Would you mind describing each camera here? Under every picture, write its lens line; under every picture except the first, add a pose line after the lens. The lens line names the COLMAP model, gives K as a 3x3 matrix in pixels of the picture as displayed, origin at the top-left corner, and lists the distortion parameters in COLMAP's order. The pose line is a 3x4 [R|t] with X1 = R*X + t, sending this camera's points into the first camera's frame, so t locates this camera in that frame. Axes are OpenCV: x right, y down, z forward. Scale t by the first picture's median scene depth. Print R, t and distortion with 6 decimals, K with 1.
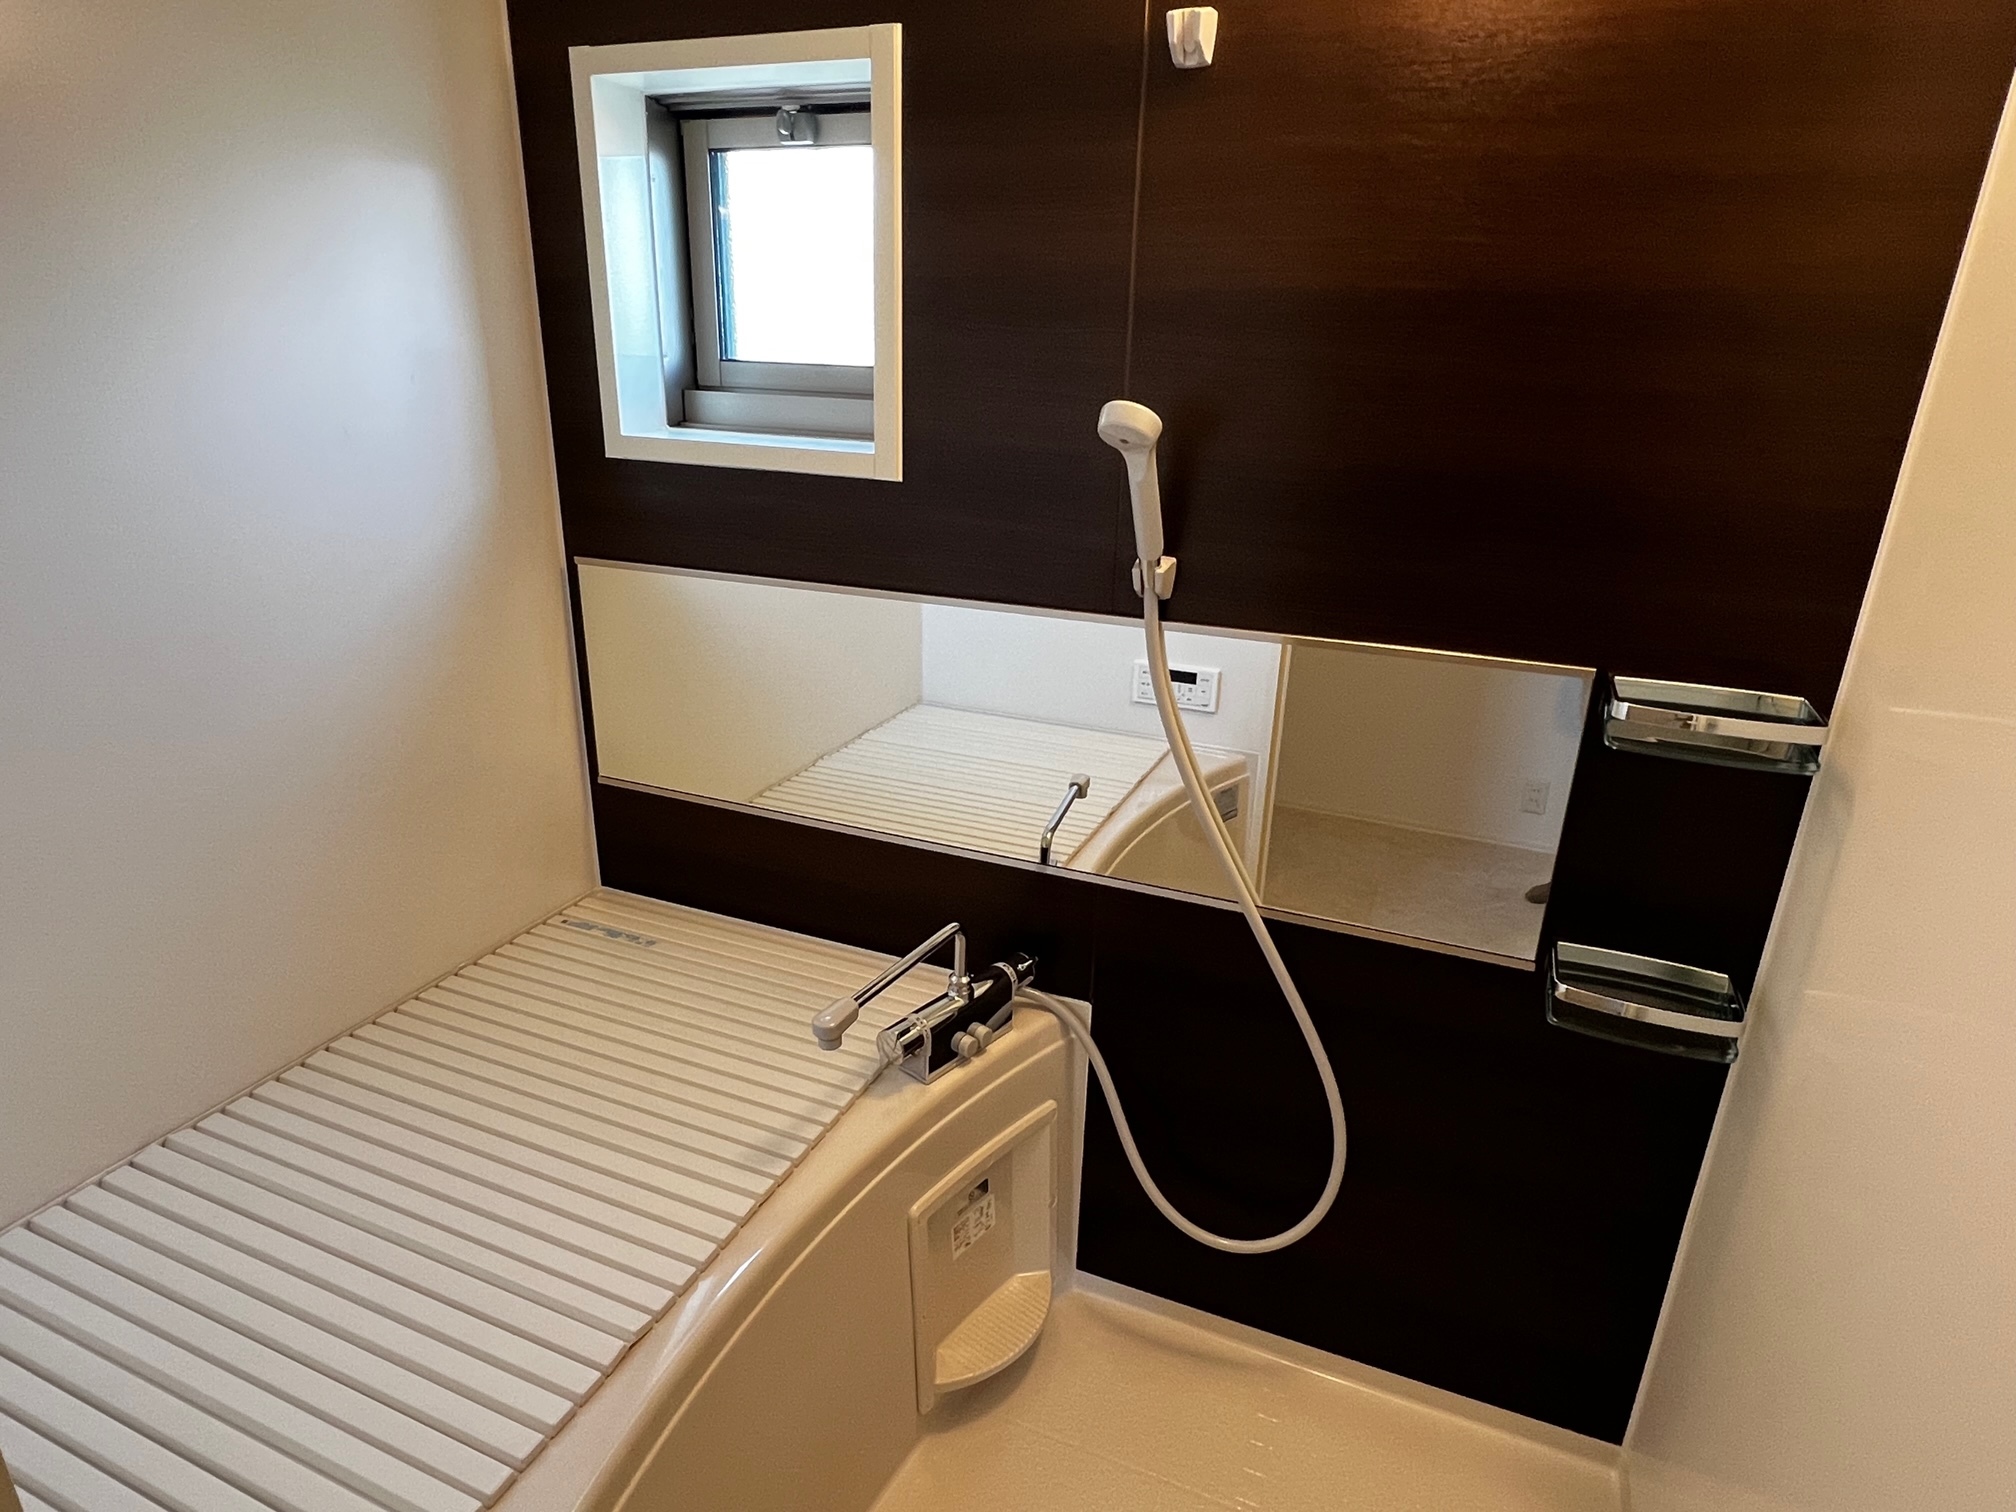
lens RADIAL K [[1168.8, 0, 1002.5], [0, 1168.8, 760.1], [0, 0, 1]] dist [0.002138, 0.001166]
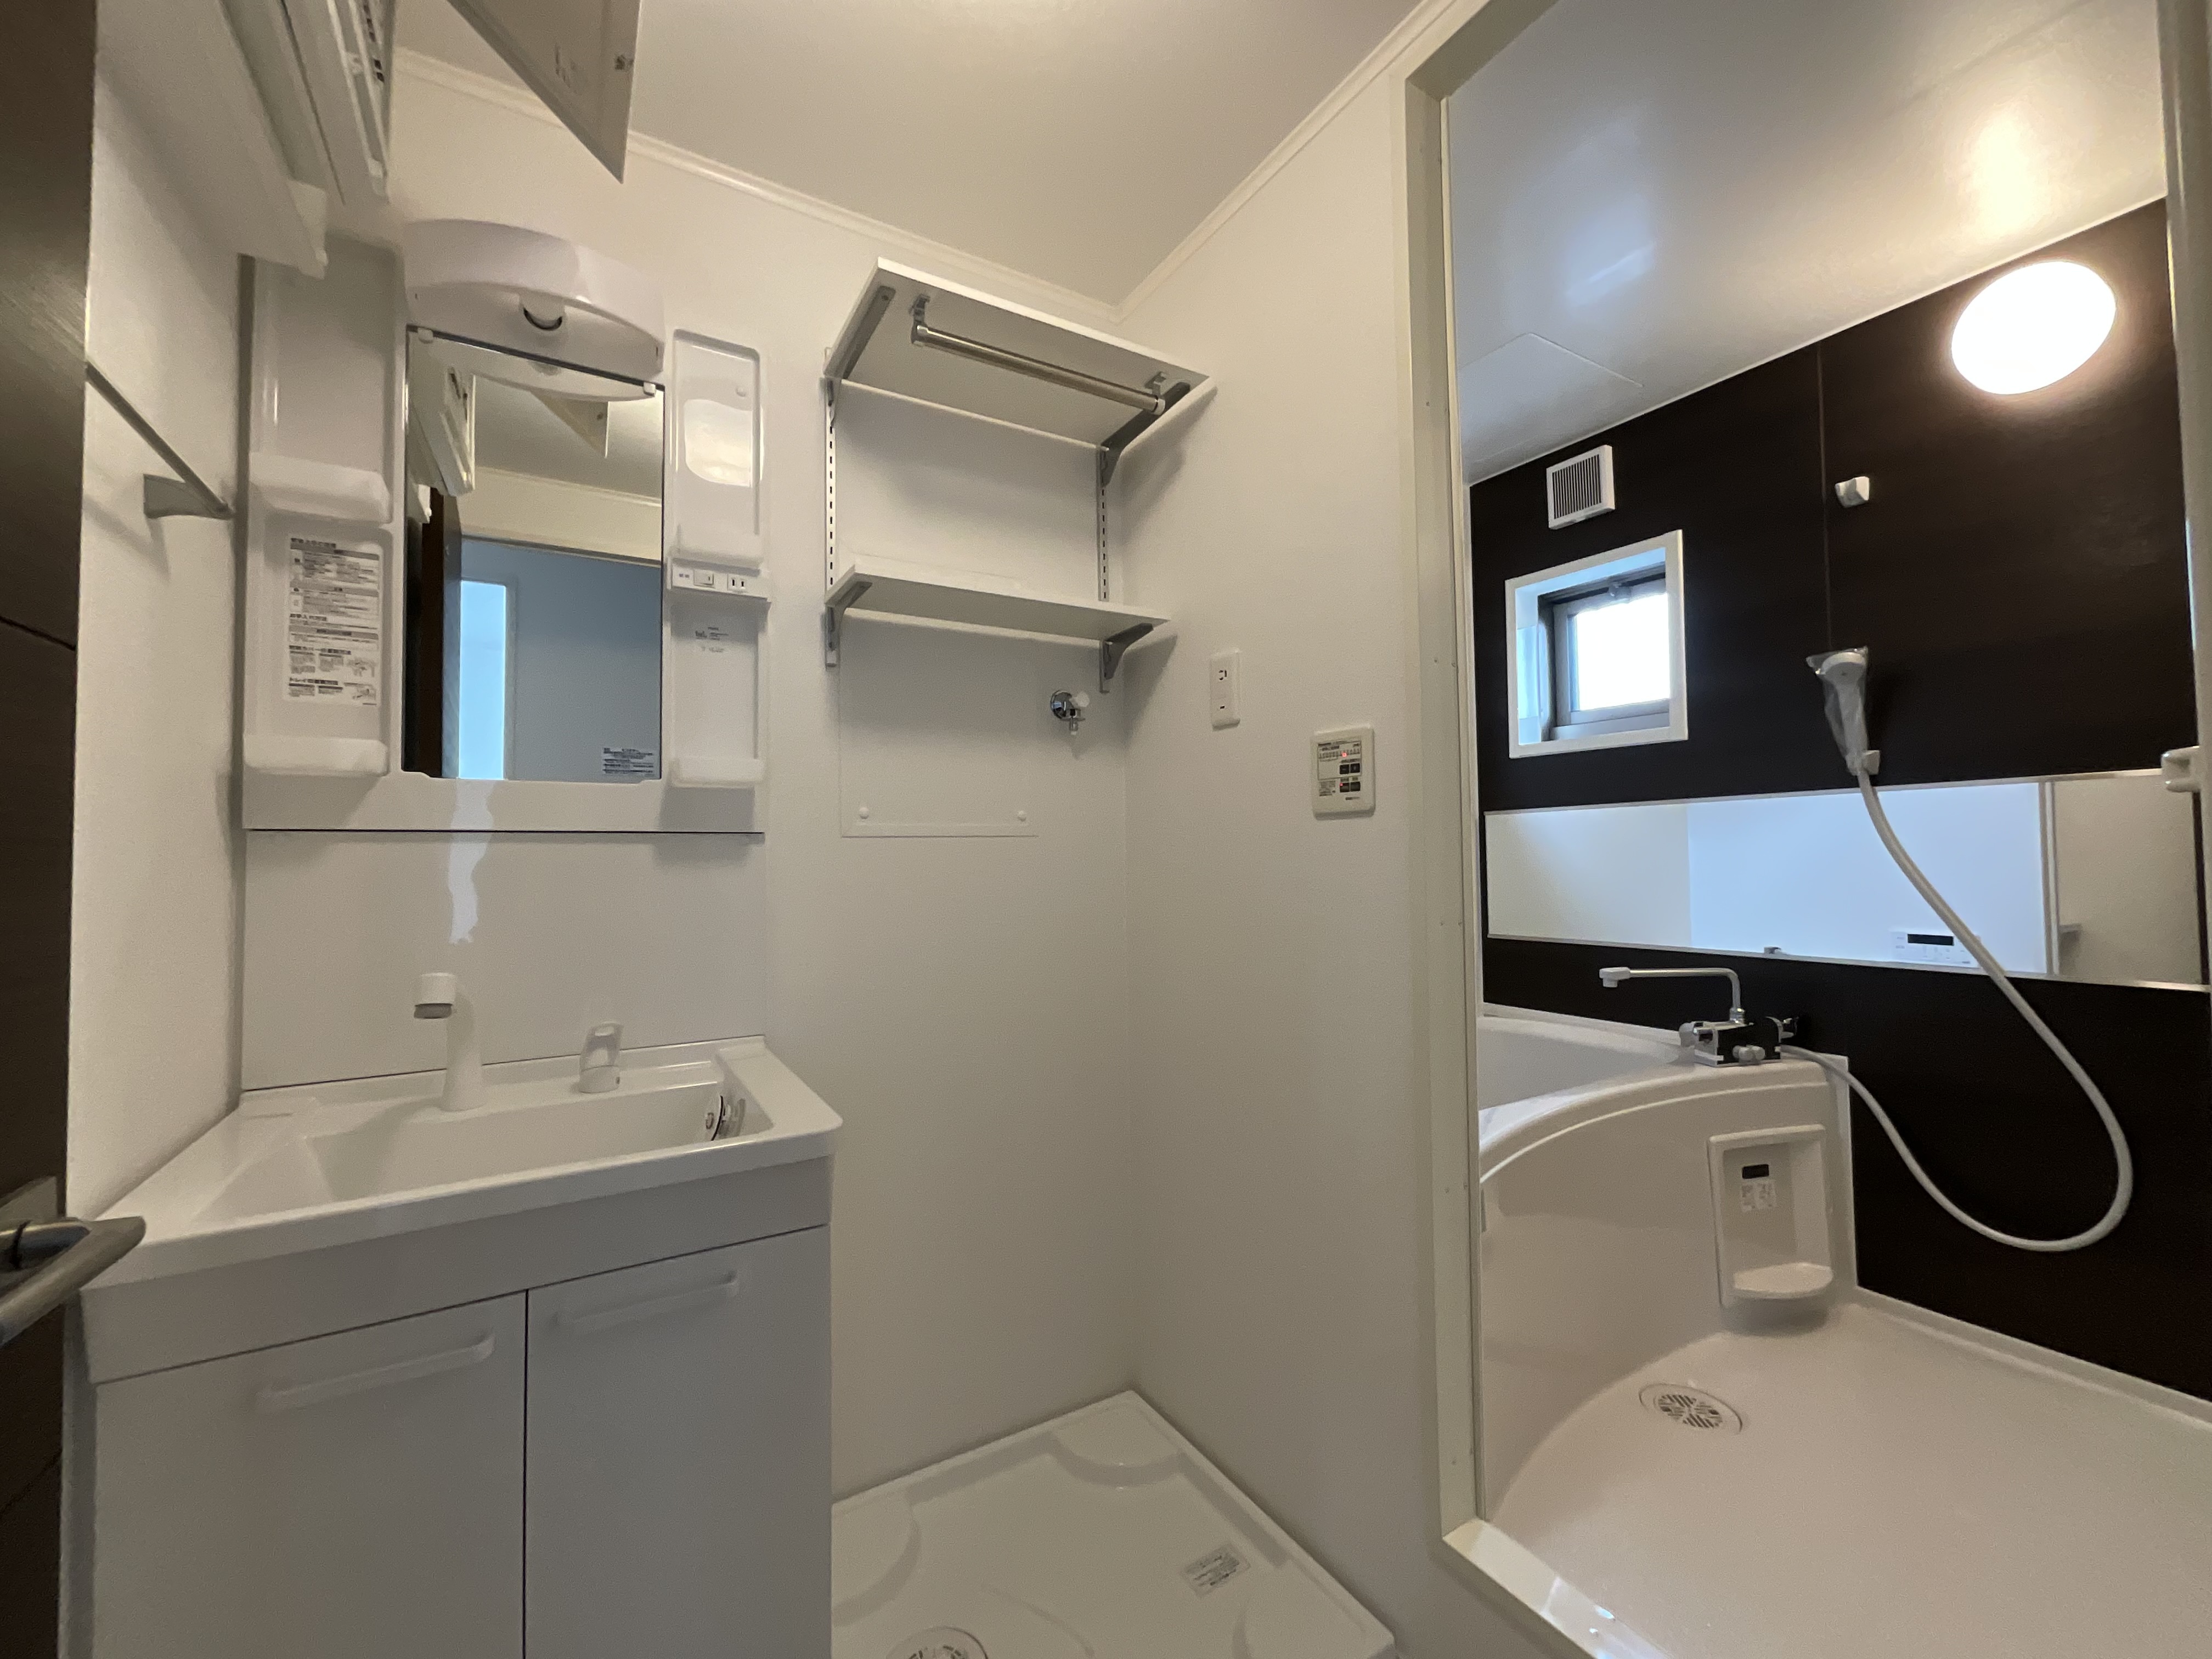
lens RADIAL K [[893.5, 0, 1099.0], [0, 893.5, 823.4], [0, 0, 1]] dist [0.001782, 0.000780]
pose [[0.806761, -0.049617, -0.588791, -0.008282], [-0.176807, 0.930540, -0.320677, 0.491189], [0.563805, 0.362812, 0.741951, -0.522977]]
